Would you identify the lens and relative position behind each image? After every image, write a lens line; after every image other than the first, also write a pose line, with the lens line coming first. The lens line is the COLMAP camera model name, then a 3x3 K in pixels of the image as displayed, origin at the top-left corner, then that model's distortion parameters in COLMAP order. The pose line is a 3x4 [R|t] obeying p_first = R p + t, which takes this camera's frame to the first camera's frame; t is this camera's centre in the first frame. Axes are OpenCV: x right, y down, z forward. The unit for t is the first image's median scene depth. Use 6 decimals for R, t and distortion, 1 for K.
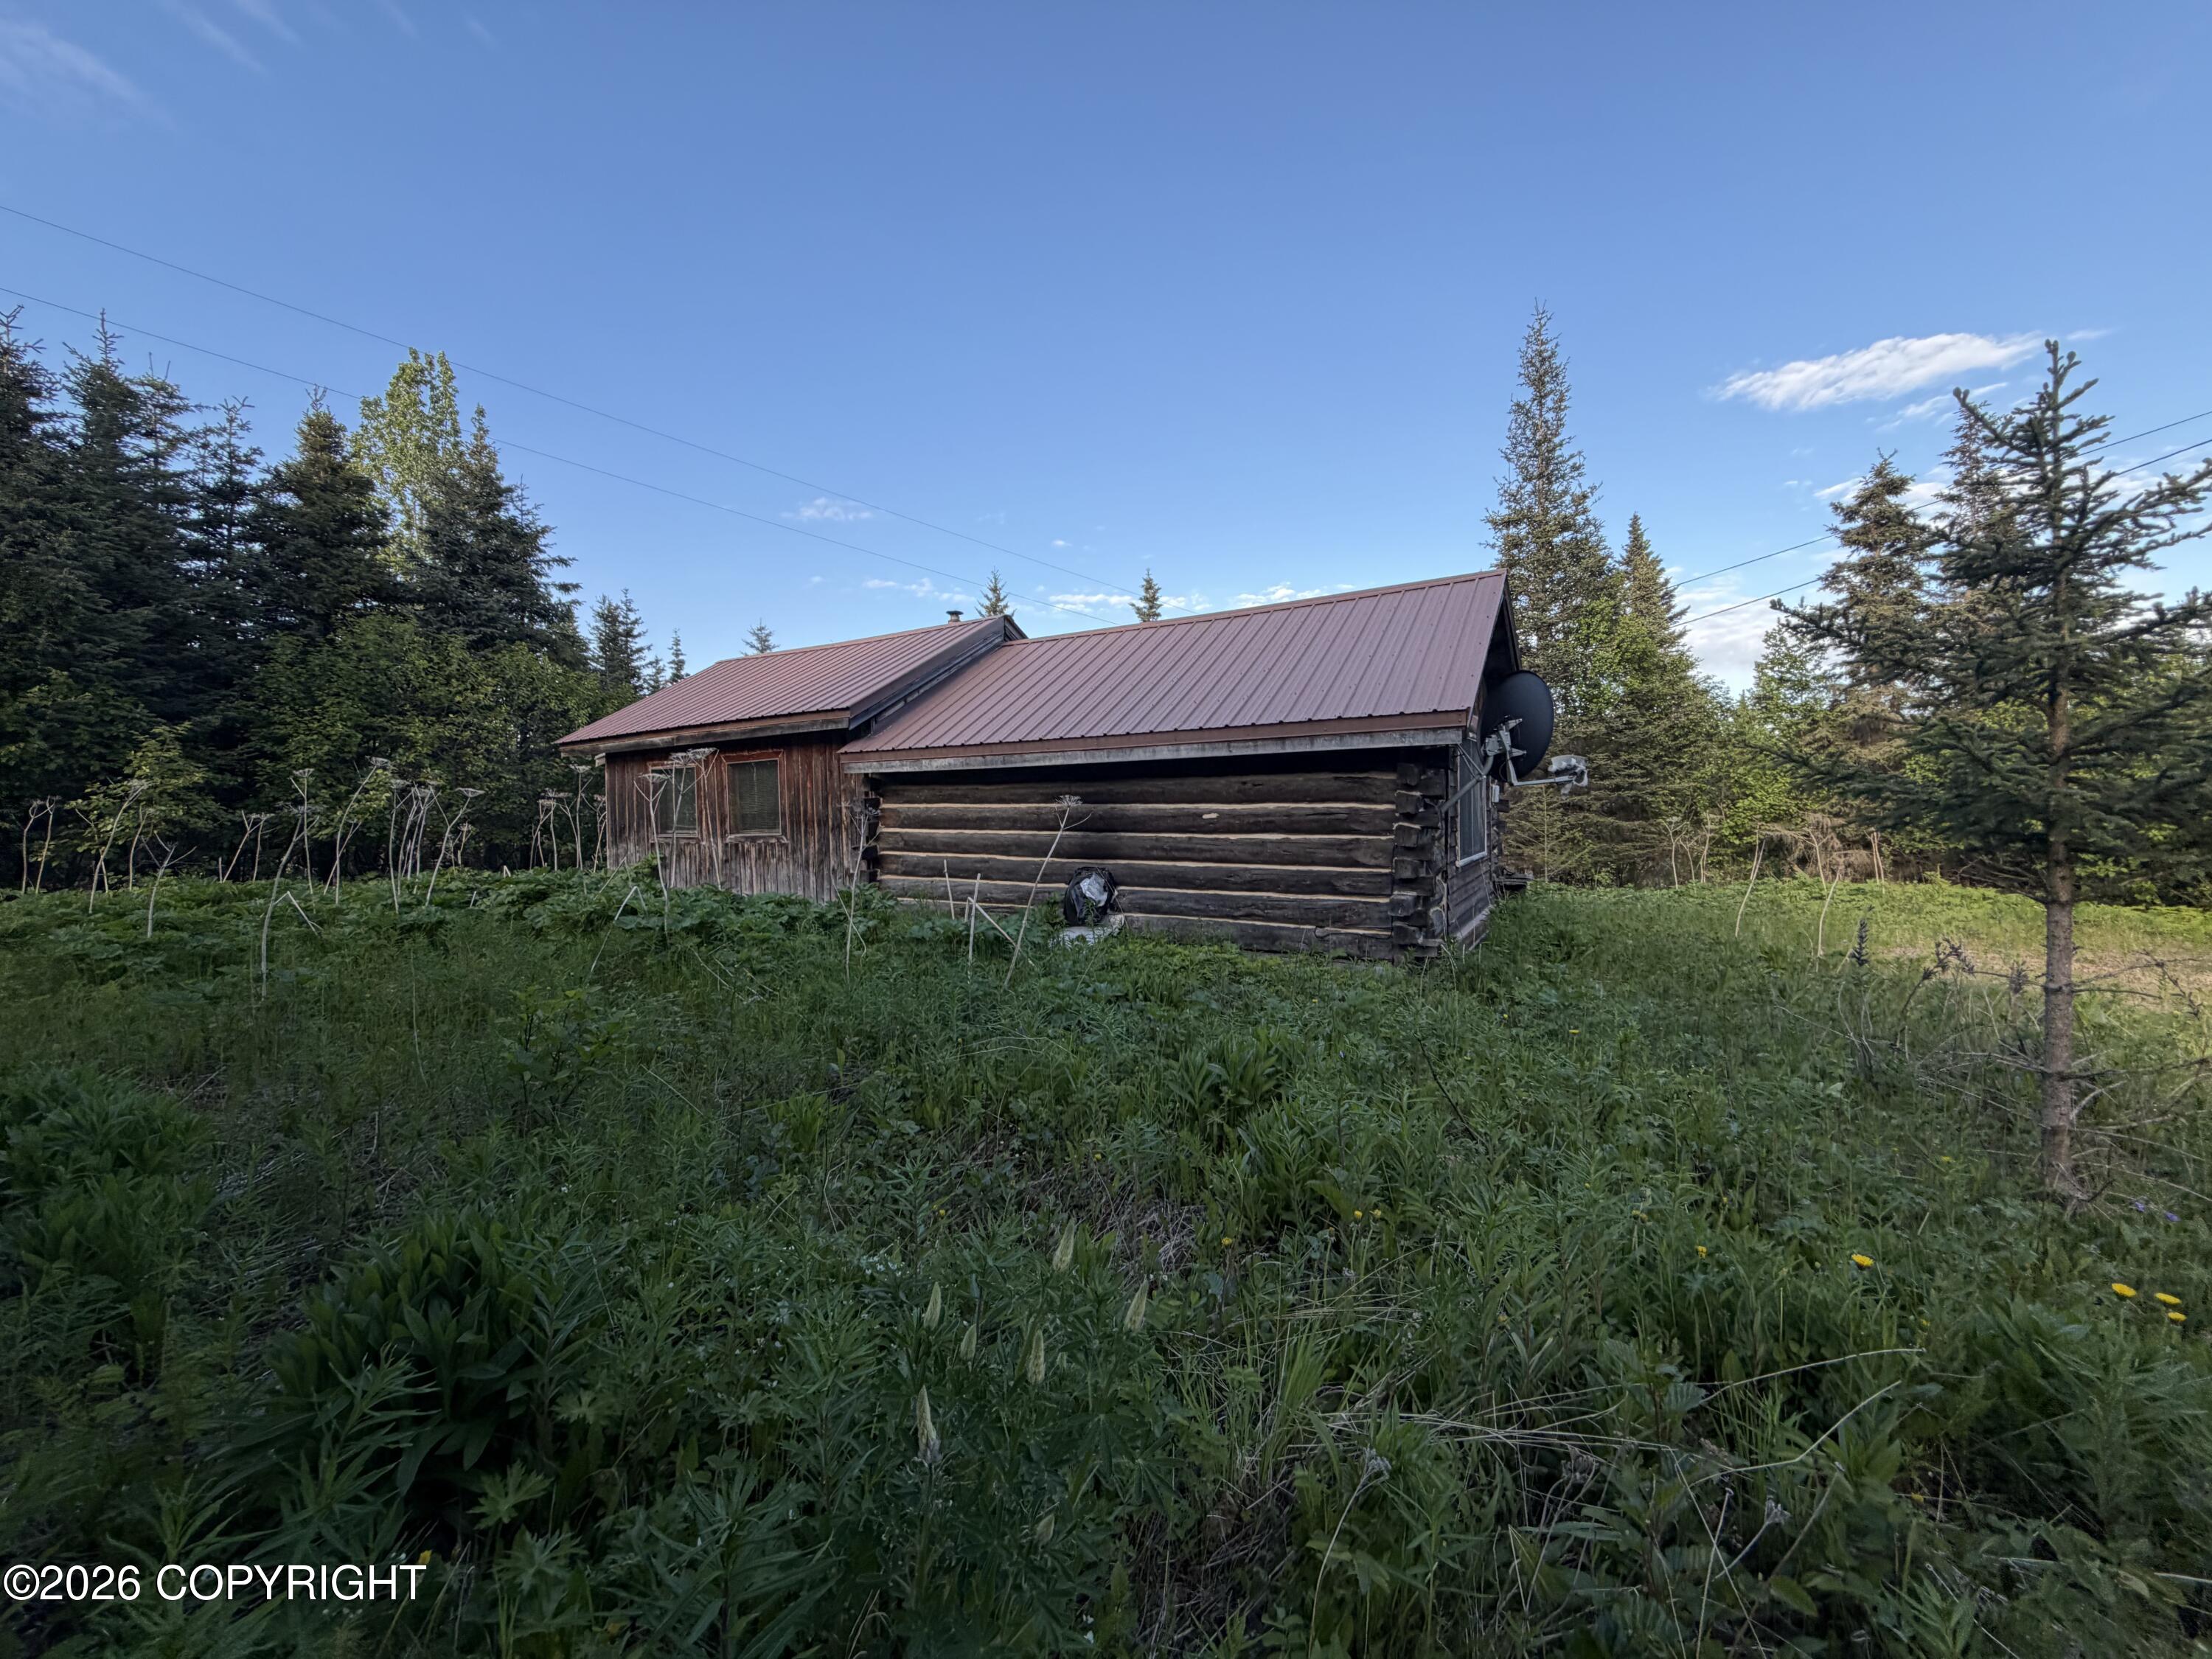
lens RADIAL K [[898.0, 0, 1093.4], [0, 898.0, 827.7], [0, 0, 1]] dist [-0.003999, 0.001774]
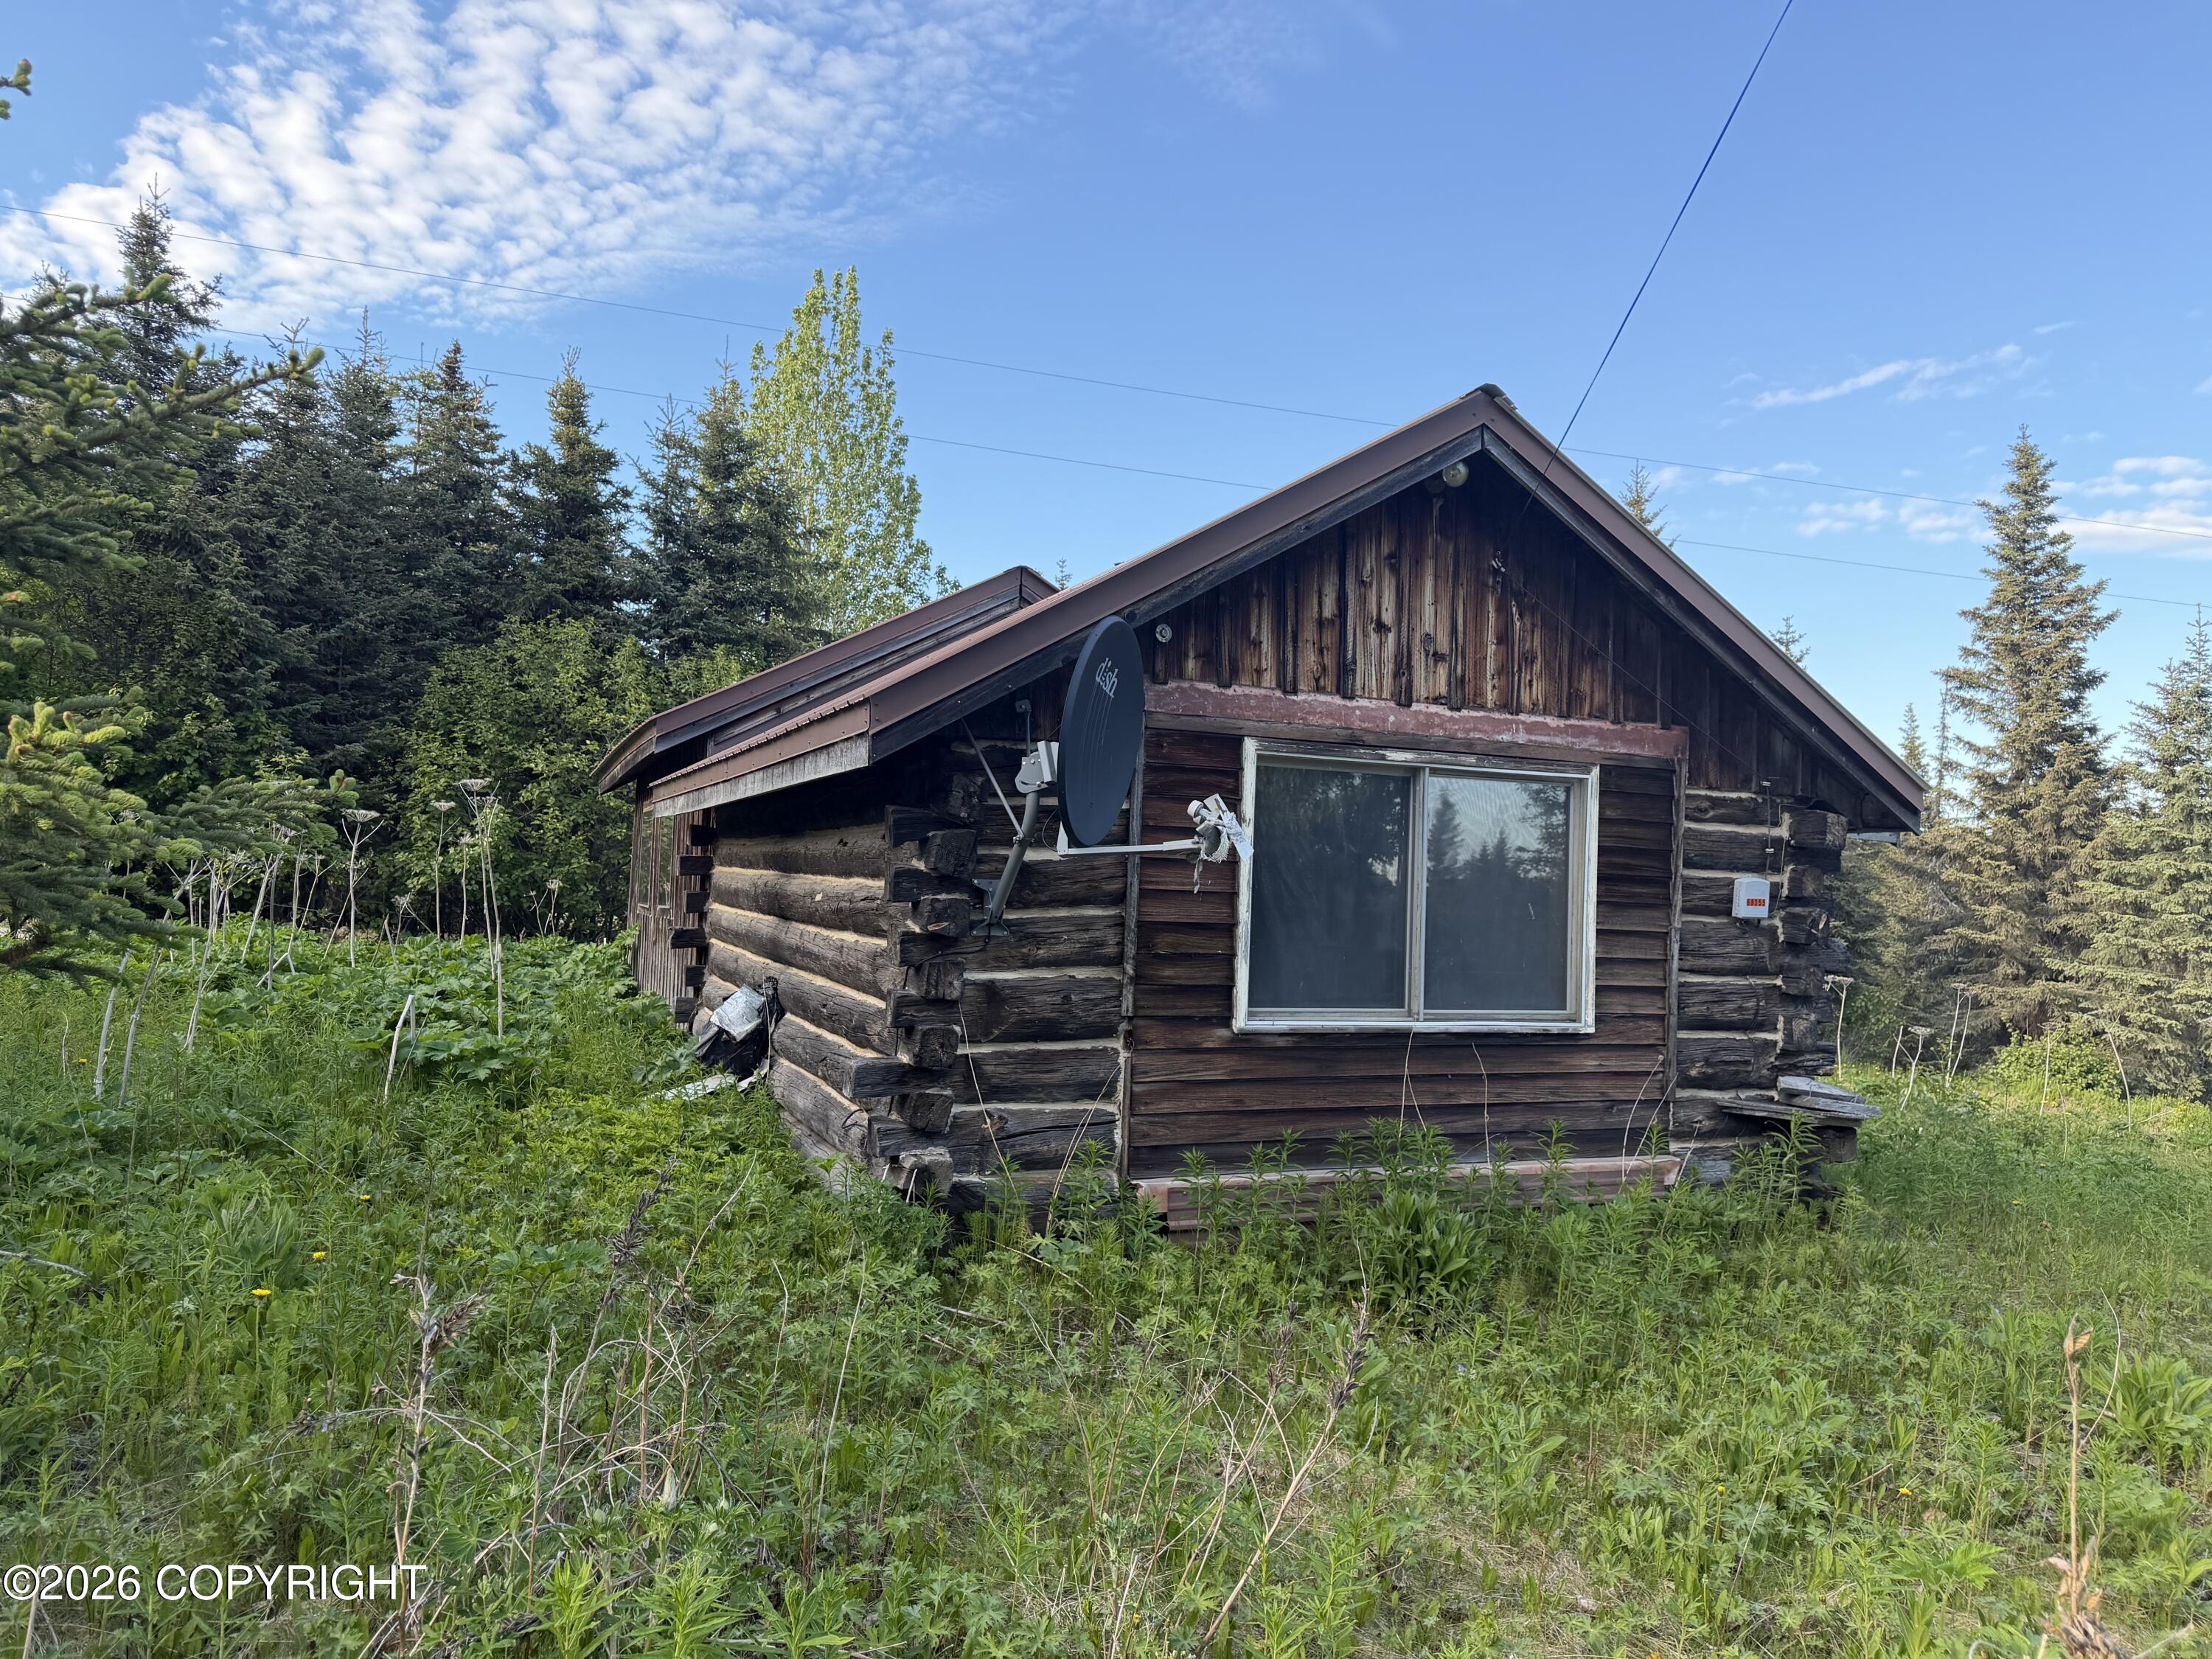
lens RADIAL K [[1584.9, 0, 1109.5], [0, 1584.9, 823.1], [0, 0, 1]] dist [0.037854, -0.034616]
pose [[0.810158, 0.021503, -0.585817, 0.589058], [-0.065484, 0.996392, -0.053988, -0.012139], [0.582542, 0.082100, 0.808643, 0.189368]]
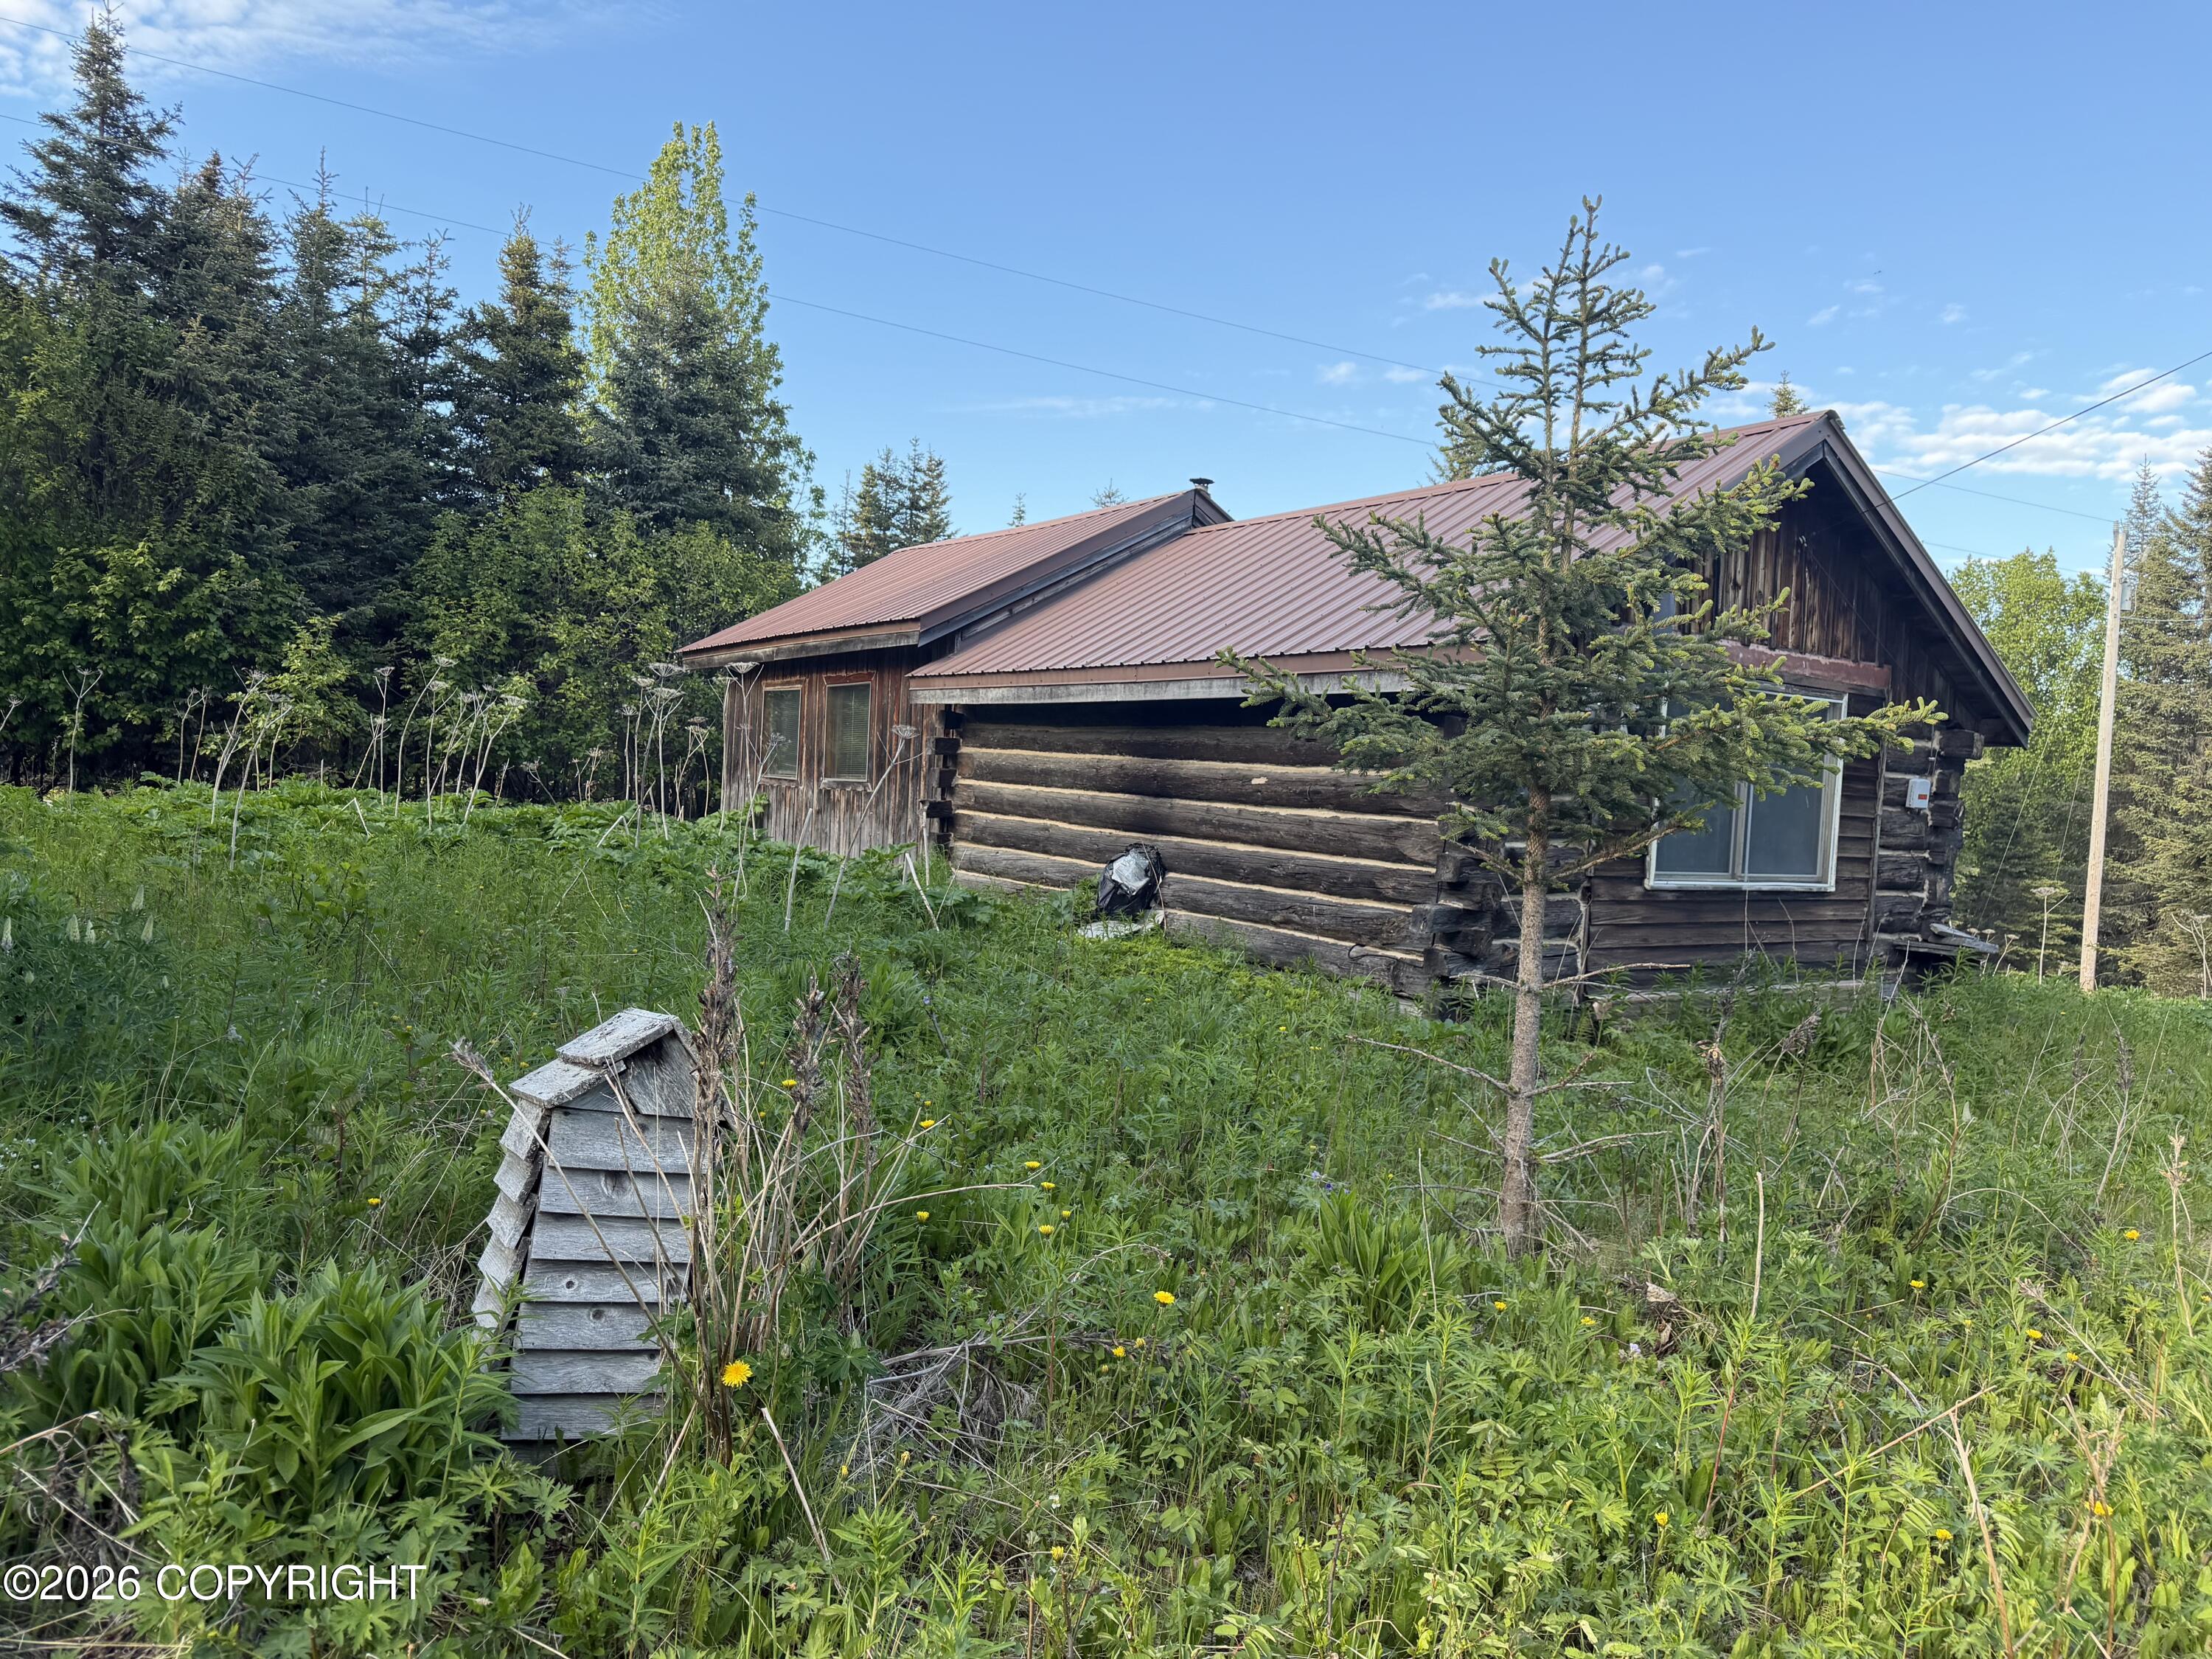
lens RADIAL K [[1584.9, 0, 1085.6], [0, 1584.9, 828.7], [0, 0, 1]] dist [0.037854, -0.034616]
pose [[0.905742, 0.081896, -0.415842, 0.359252], [-0.082764, 0.996441, 0.015973, 0.010816], [0.415670, 0.019950, 0.909297, -0.142220]]
